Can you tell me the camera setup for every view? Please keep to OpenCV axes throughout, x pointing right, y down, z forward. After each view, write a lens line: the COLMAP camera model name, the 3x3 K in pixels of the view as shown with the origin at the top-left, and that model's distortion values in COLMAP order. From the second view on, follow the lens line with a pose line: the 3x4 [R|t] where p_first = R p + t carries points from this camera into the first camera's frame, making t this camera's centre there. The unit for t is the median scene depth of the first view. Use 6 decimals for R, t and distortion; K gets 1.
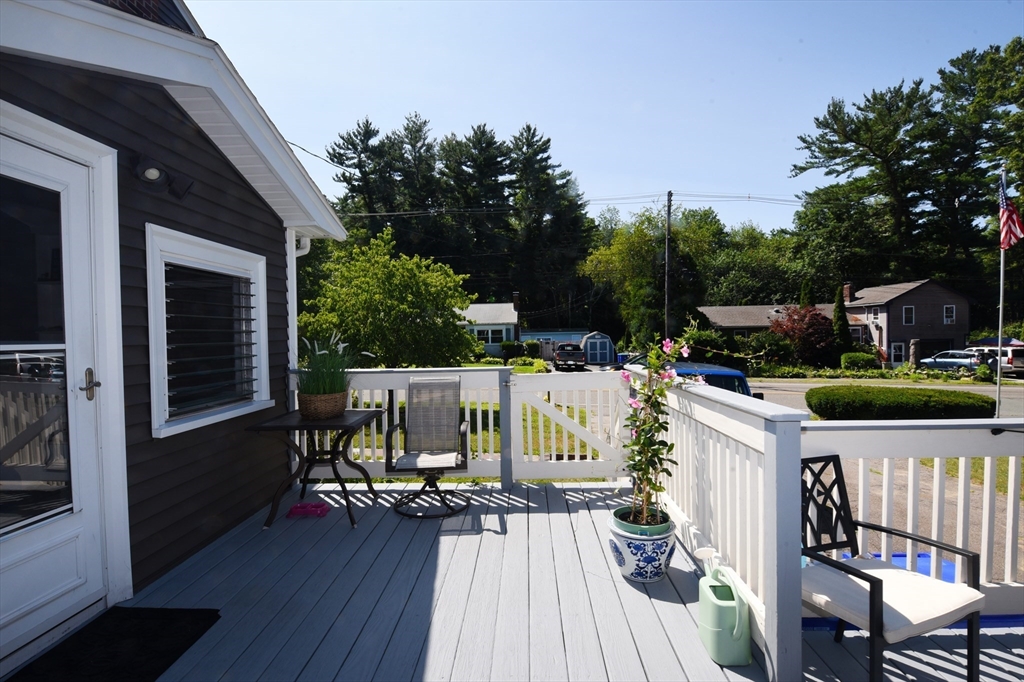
lens RADIAL K [[494.3, 0, 512.8], [0, 494.3, 342.0], [0, 0, 1]] dist [-0.017282, -0.000220]
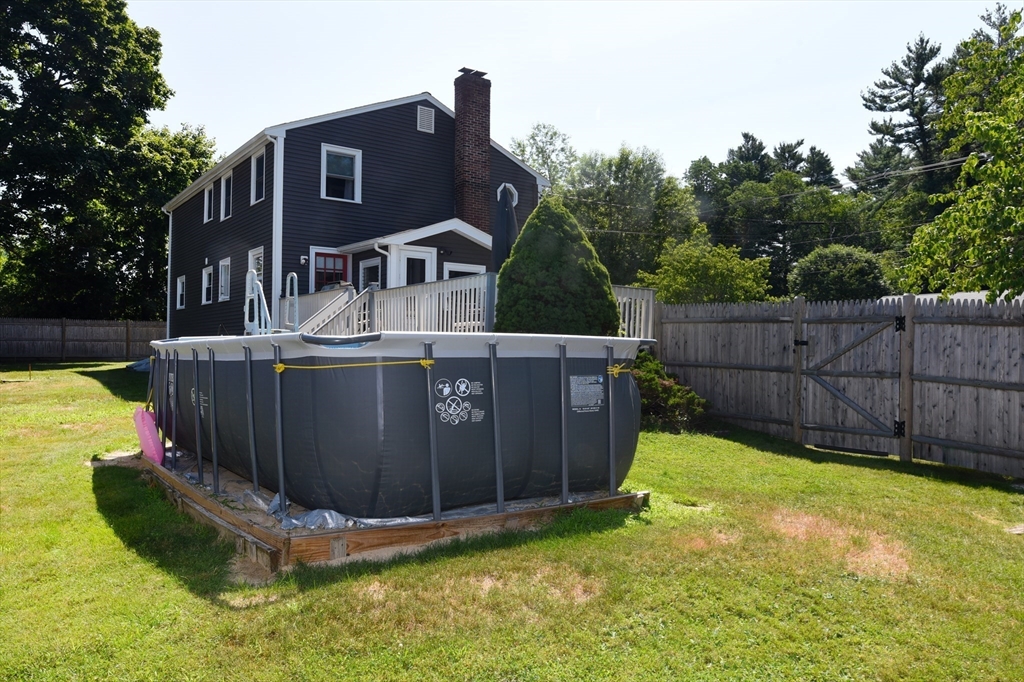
lens RADIAL K [[732.5, 0, 512.0], [0, 732.5, 341.0], [0, 0, 1]] dist [0.001126, -0.005933]
pose [[0.602125, 0.007899, -0.798363, 0.199401], [-0.032370, 0.999370, -0.014525, 0.022151], [0.797745, 0.034588, 0.602002, -0.100077]]
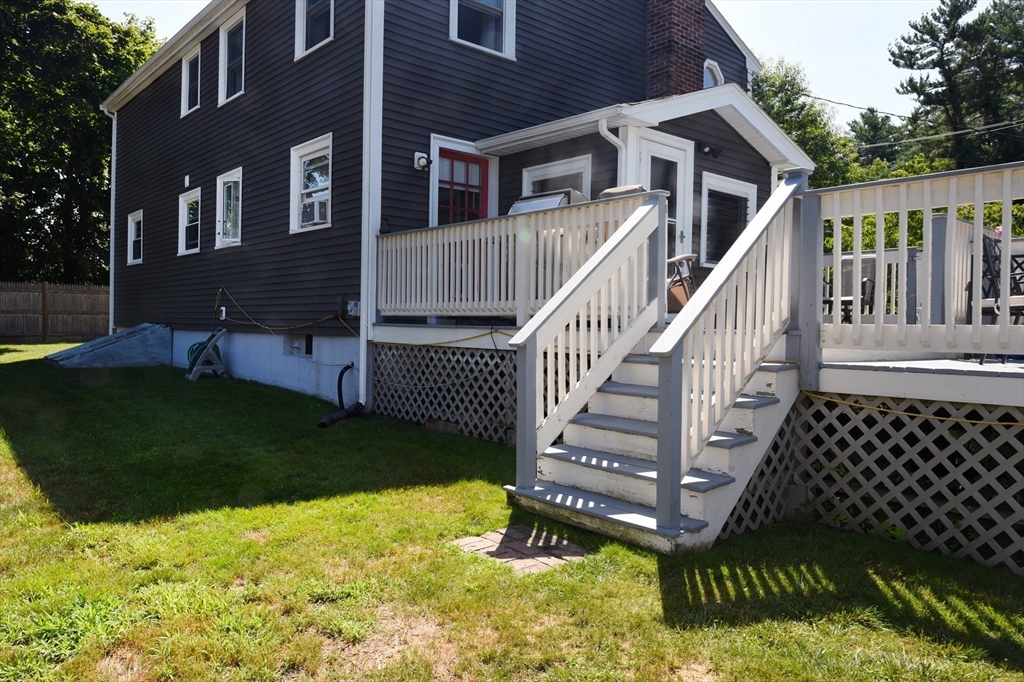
lens RADIAL K [[732.5, 0, 512.0], [0, 732.5, 341.0], [0, 0, 1]] dist [0.001126, -0.005933]
pose [[0.669101, 0.042874, -0.741933, 0.048531], [-0.042838, 0.998900, 0.019091, 0.020692], [0.741936, 0.019009, 0.670202, -0.076649]]
